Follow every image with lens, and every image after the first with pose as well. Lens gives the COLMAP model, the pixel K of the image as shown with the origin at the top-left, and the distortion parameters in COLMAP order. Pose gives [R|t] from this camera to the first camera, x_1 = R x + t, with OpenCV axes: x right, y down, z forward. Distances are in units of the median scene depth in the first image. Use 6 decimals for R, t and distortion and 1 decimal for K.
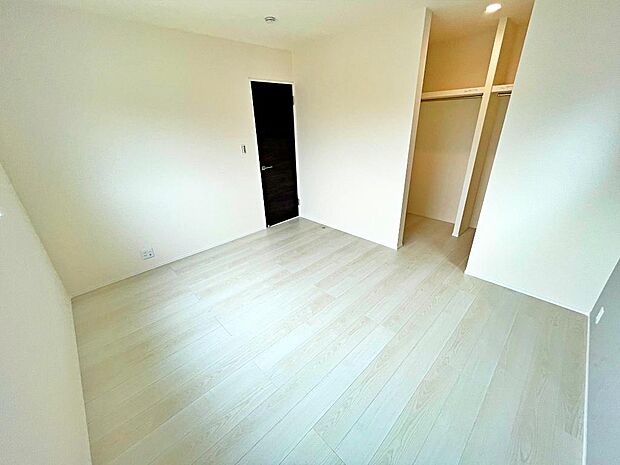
lens RADIAL K [[250.5, 0, 313.2], [0, 250.5, 230.0], [0, 0, 1]] dist [-0.001912, 0.000347]
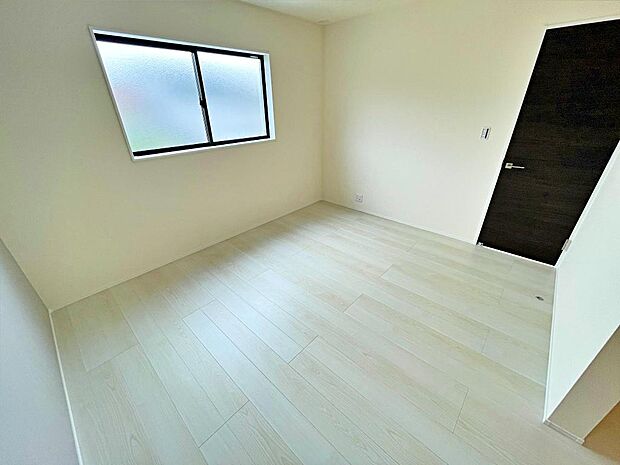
lens RADIAL K [[250.5, 0, 306.9], [0, 250.5, 231.6], [0, 0, 1]] dist [-0.001912, 0.000347]
pose [[0.047034, 0.488320, -0.871396, 0.572163], [-0.380656, 0.815298, 0.436338, -0.234213], [0.923520, 0.311179, 0.224228, 0.483437]]
